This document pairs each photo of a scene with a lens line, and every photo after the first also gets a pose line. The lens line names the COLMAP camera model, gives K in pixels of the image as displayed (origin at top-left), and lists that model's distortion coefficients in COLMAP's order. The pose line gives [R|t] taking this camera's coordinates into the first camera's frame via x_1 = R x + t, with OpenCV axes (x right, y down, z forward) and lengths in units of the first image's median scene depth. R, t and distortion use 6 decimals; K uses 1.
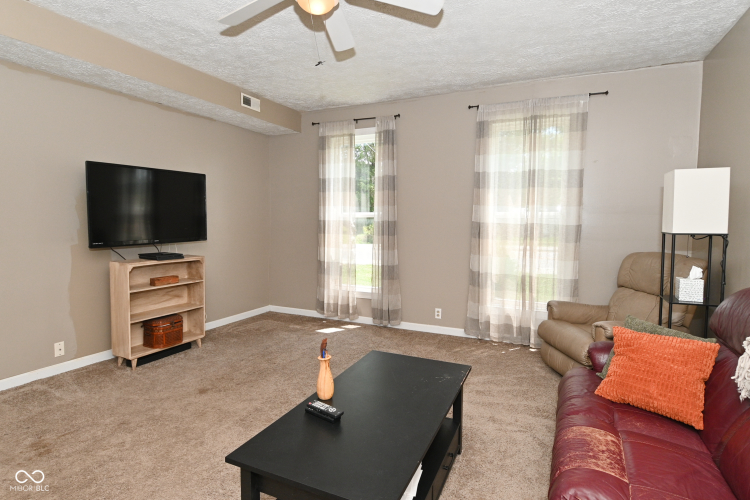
lens RADIAL K [[397.7, 0, 375.3], [0, 397.7, 248.2], [0, 0, 1]] dist [0.005885, -0.015550]
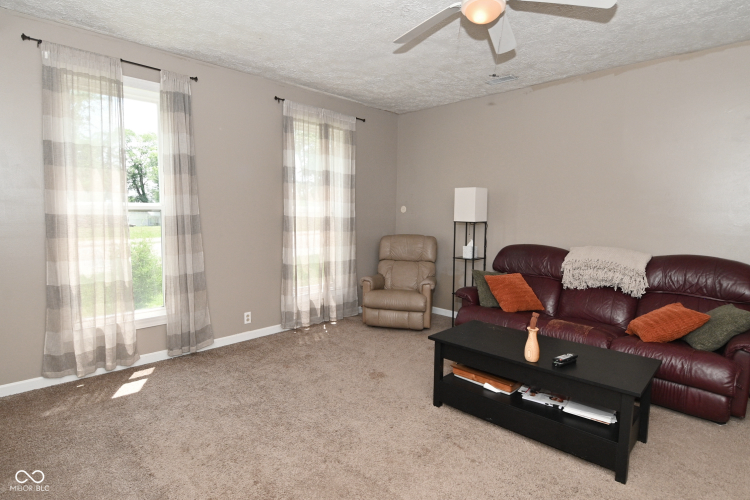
lens RADIAL K [[397.7, 0, 373.7], [0, 397.7, 248.0], [0, 0, 1]] dist [0.005885, -0.015550]
pose [[0.326660, -0.083003, 0.941490, -0.613137], [0.063462, 0.995814, 0.065774, -0.036019], [-0.943009, 0.038263, 0.330560, 0.449007]]
